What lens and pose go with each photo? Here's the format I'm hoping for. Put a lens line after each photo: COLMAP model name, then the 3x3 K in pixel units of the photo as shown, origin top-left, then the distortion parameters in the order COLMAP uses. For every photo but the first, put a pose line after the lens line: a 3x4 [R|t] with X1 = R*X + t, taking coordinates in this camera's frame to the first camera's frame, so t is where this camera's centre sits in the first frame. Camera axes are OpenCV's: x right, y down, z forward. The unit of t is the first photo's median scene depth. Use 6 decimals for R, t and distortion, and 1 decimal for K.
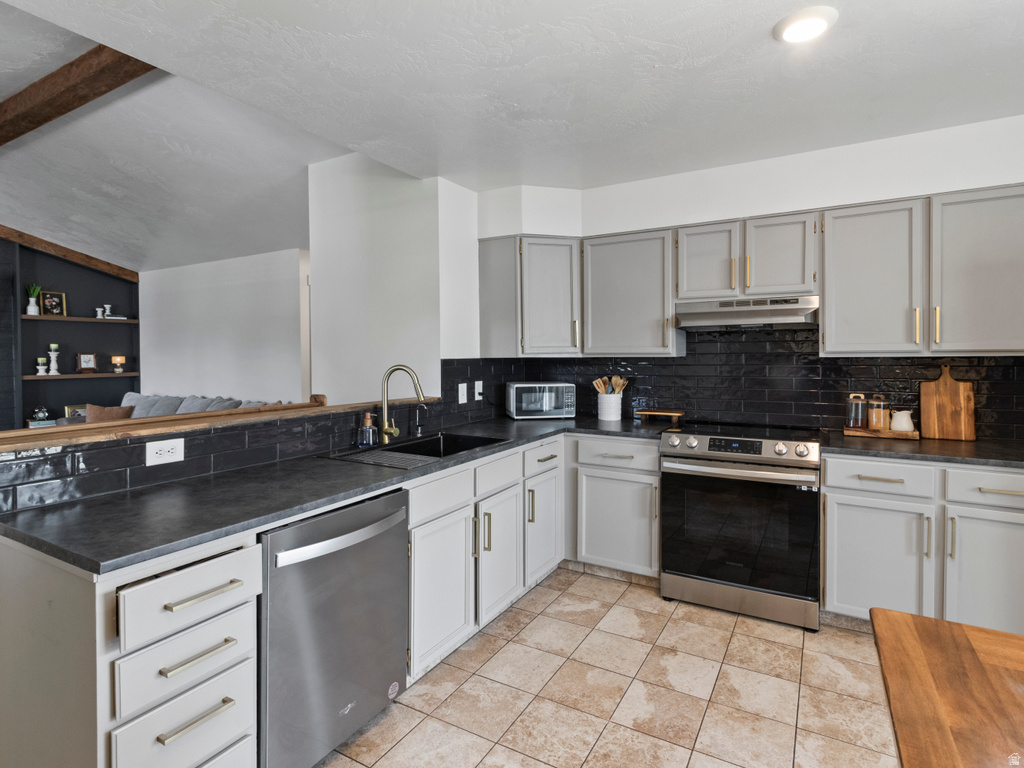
lens RADIAL K [[543.5, 0, 511.9], [0, 543.5, 363.6], [0, 0, 1]] dist [0.004125, 0.002303]
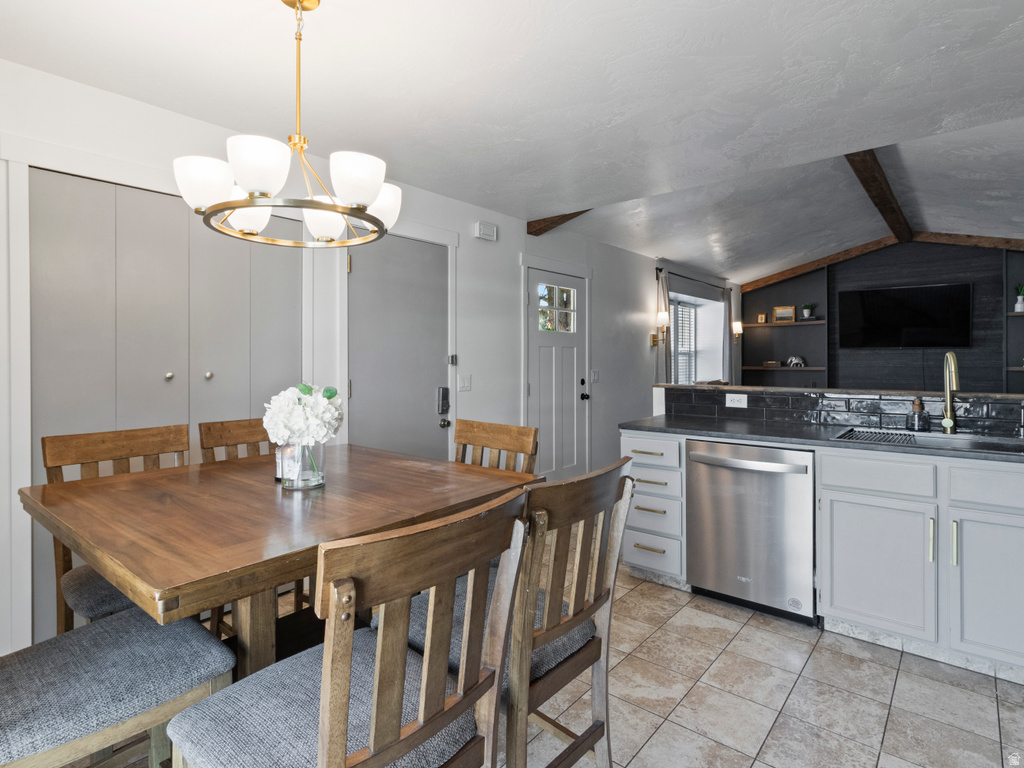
lens RADIAL K [[543.5, 0, 511.9], [0, 543.5, 363.6], [0, 0, 1]] dist [0.004125, 0.002303]
pose [[-0.170507, 0.013503, -0.985264, 1.089811], [-0.007849, 0.999856, 0.015061, 0.020001], [0.985325, 0.010301, -0.170376, 0.530722]]
